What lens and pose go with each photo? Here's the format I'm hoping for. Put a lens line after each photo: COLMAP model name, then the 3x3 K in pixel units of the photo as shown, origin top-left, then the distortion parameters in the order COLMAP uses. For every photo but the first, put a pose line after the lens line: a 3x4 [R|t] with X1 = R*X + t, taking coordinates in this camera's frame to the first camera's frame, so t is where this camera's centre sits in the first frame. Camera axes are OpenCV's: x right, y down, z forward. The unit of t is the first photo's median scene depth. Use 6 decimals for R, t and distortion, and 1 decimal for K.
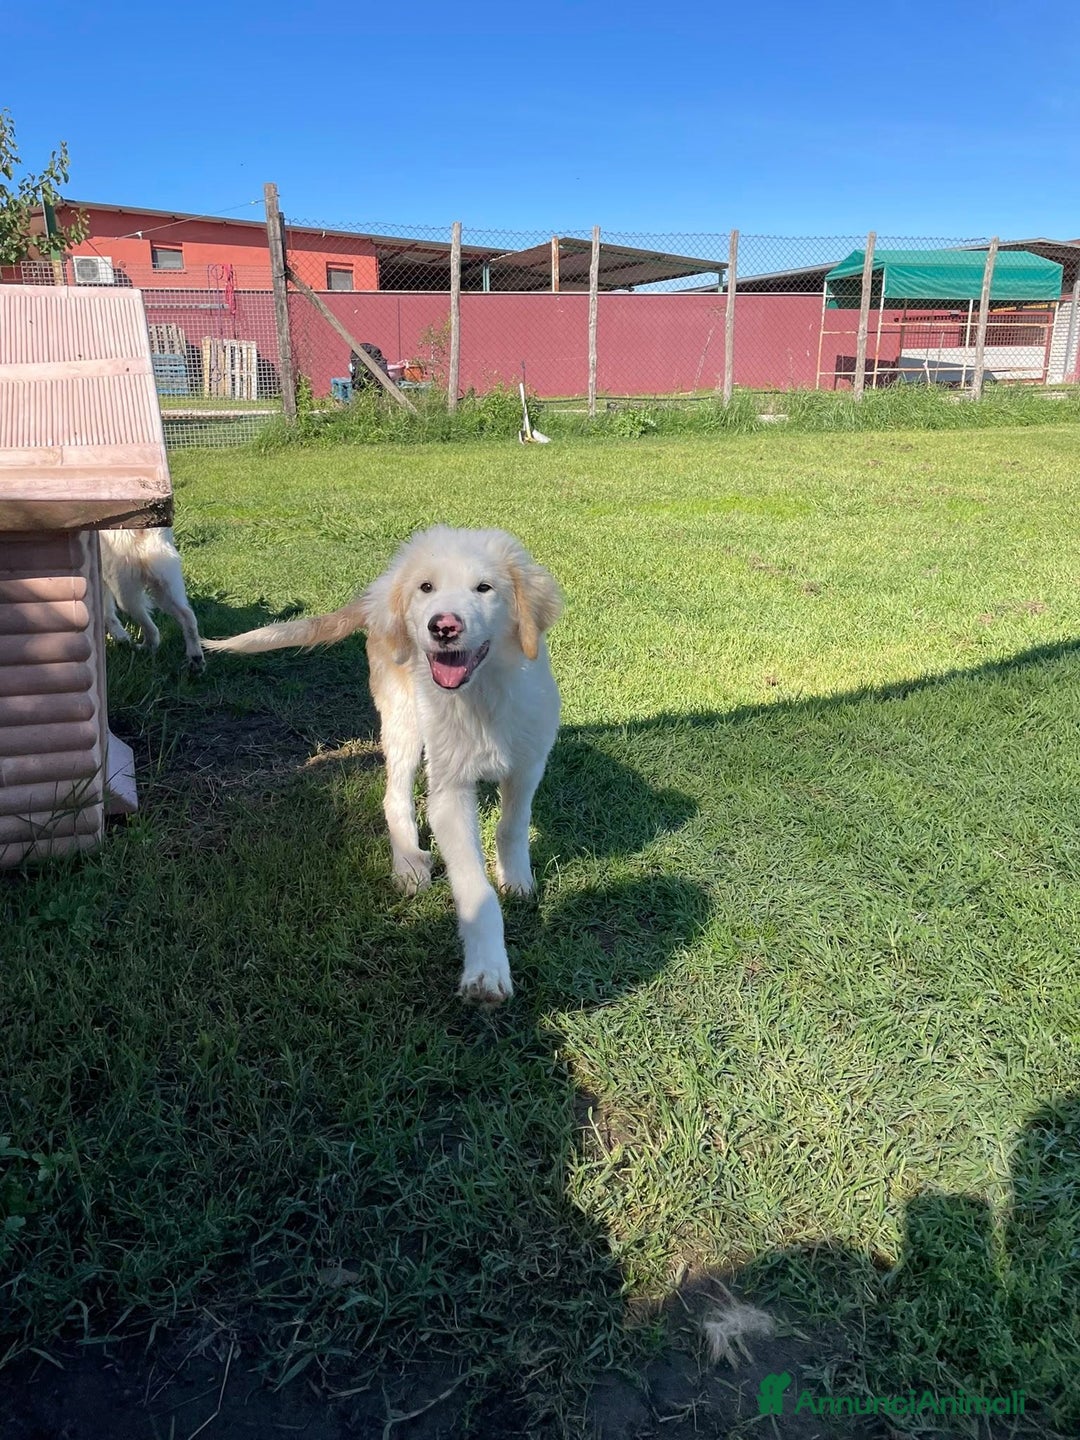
lens RADIAL K [[1221.7, 0, 469.4], [0, 1221.7, 726.5], [0, 0, 1]] dist [0.086797, -0.137331]
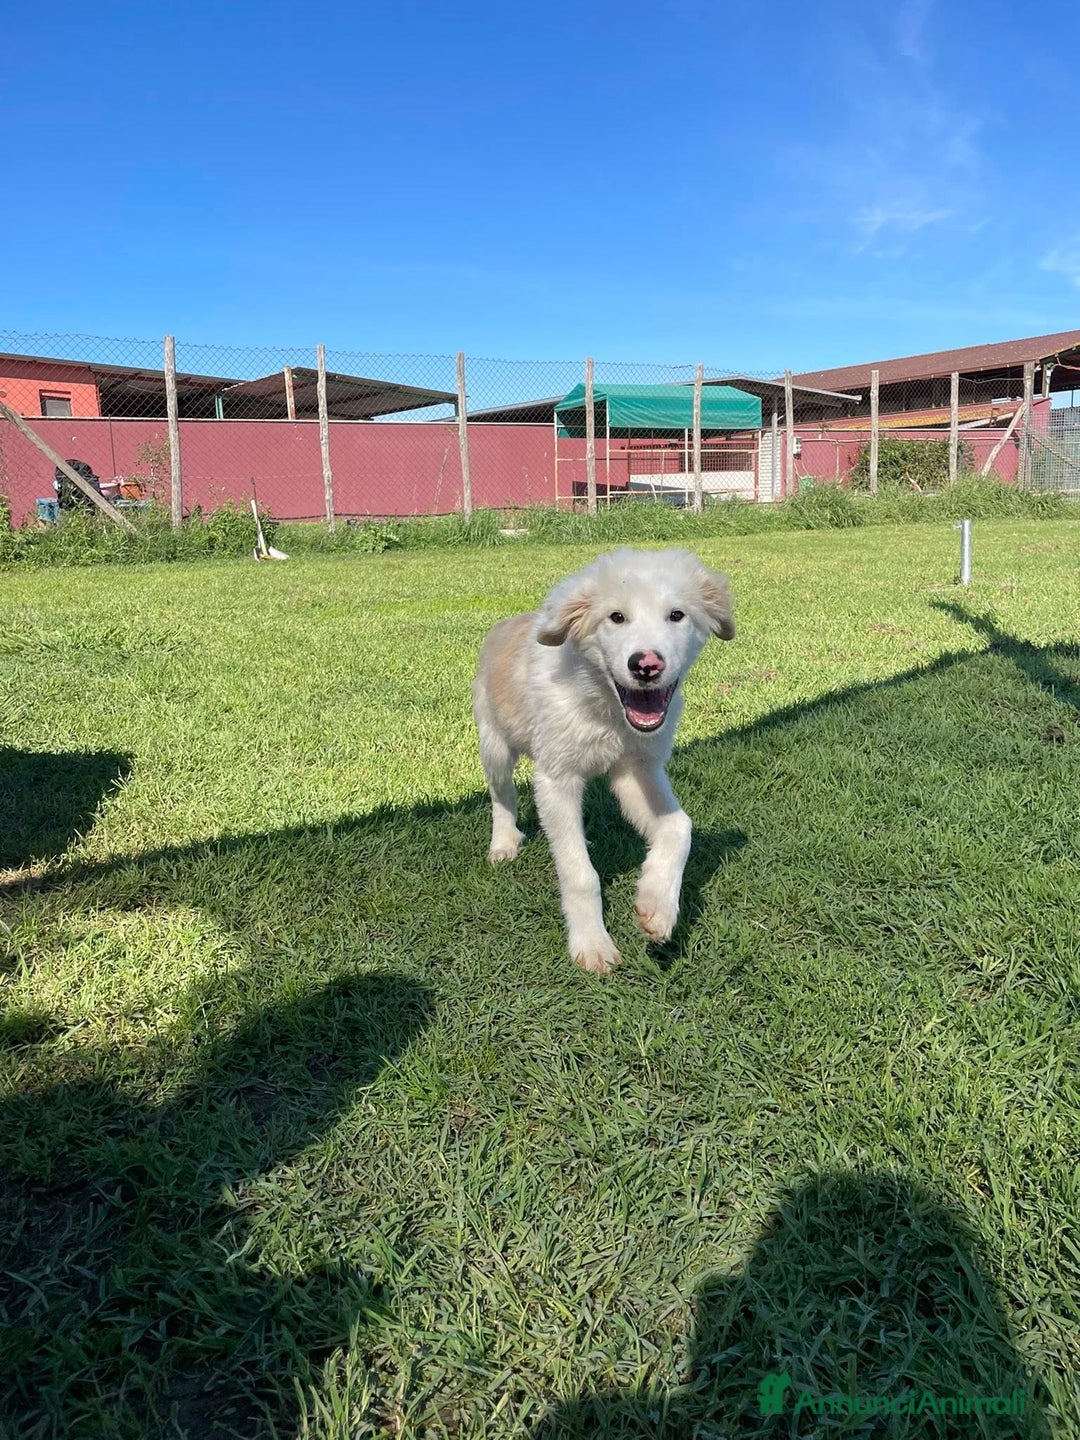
lens RADIAL K [[1221.7, 0, 561.9], [0, 1221.7, 710.1], [0, 0, 1]] dist [0.086797, -0.137331]
pose [[0.964952, -0.066661, 0.253820, 0.055736], [0.096625, 0.989502, -0.107468, 0.020679], [-0.243991, 0.128227, 0.961263, 0.121444]]
